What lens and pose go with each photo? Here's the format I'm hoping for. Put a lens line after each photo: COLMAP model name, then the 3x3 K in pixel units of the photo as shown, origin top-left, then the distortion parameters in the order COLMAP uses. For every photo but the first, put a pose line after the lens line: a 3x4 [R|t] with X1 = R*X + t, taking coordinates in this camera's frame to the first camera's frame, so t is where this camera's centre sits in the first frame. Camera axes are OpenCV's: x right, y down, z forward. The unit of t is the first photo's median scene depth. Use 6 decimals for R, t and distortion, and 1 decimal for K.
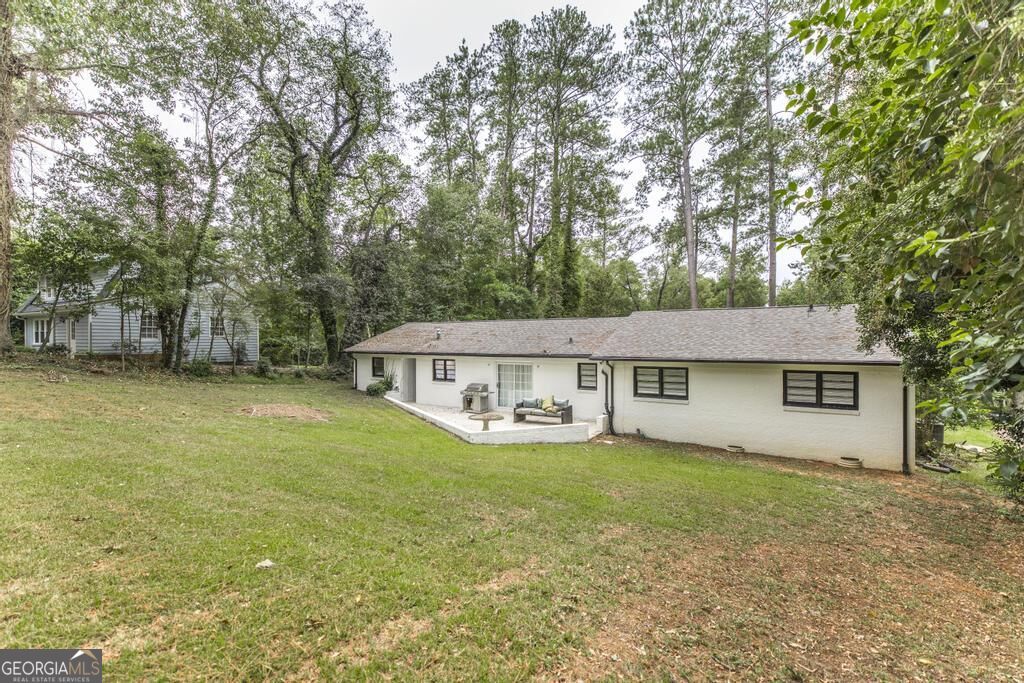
lens RADIAL K [[435.0, 0, 514.7], [0, 435.0, 346.6], [0, 0, 1]] dist [-0.001471, -0.000007]
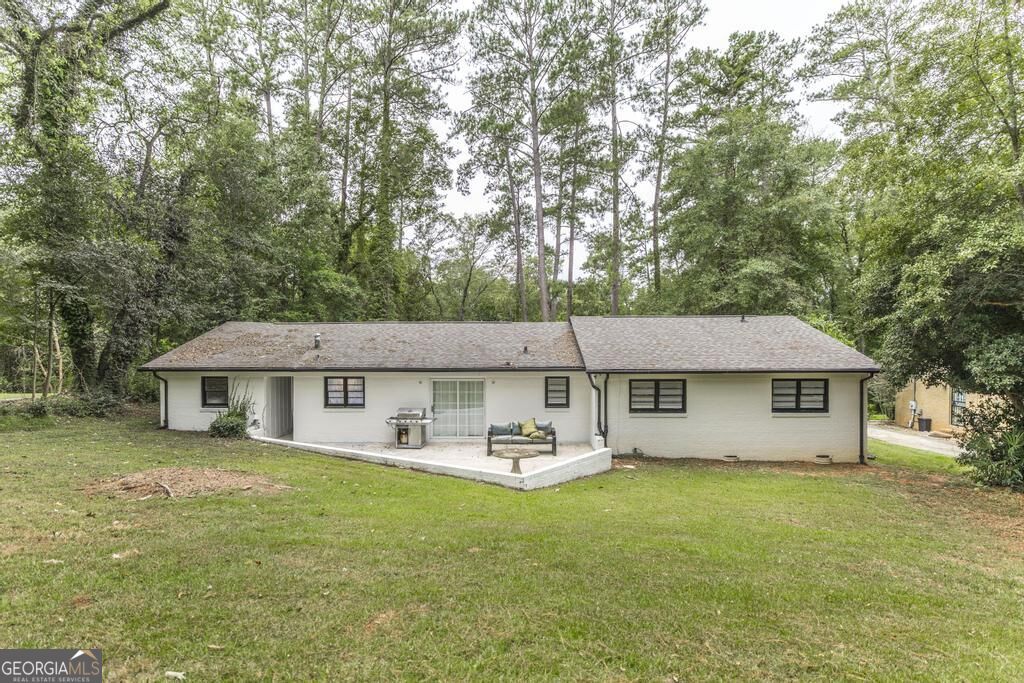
lens RADIAL K [[525.7, 0, 511.7], [0, 525.7, 343.8], [0, 0, 1]] dist [-0.001860, 0.000238]
pose [[0.873340, 0.002978, 0.487101, -0.366884], [0.006285, 0.999829, -0.017383, -0.008350], [-0.487070, 0.018243, 0.873173, 0.127789]]
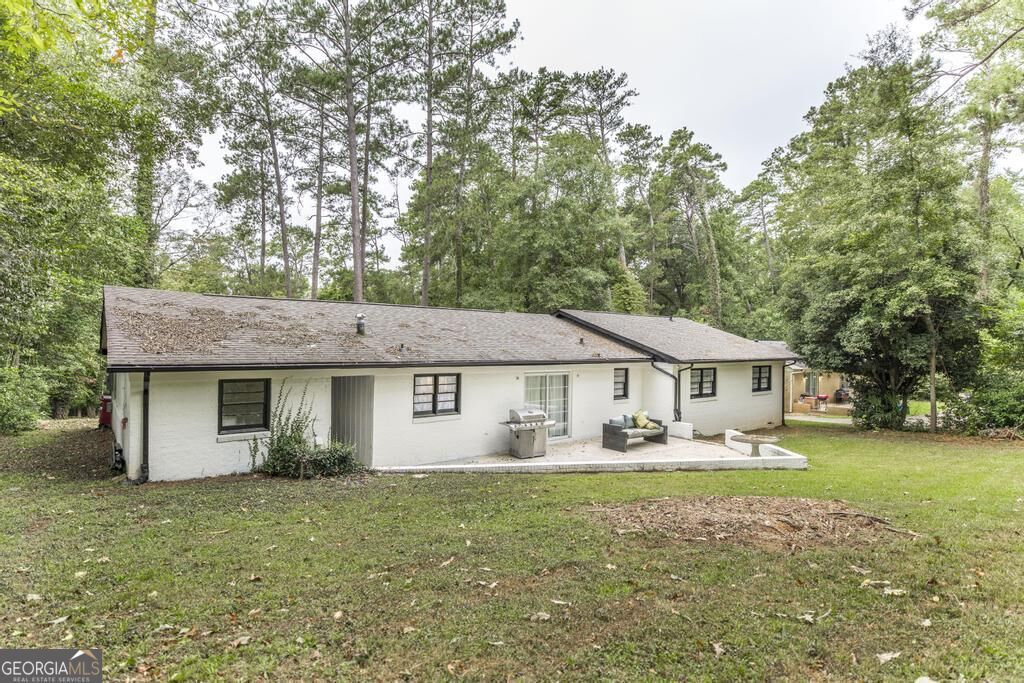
lens RADIAL K [[524.8, 0, 513.0], [0, 524.8, 343.1], [0, 0, 1]] dist [-0.005146, -0.000145]
pose [[0.352840, 0.014079, 0.935578, -0.775121], [0.006187, 0.999830, -0.017379, 0.004354], [-0.935663, 0.011920, 0.352693, 0.742477]]
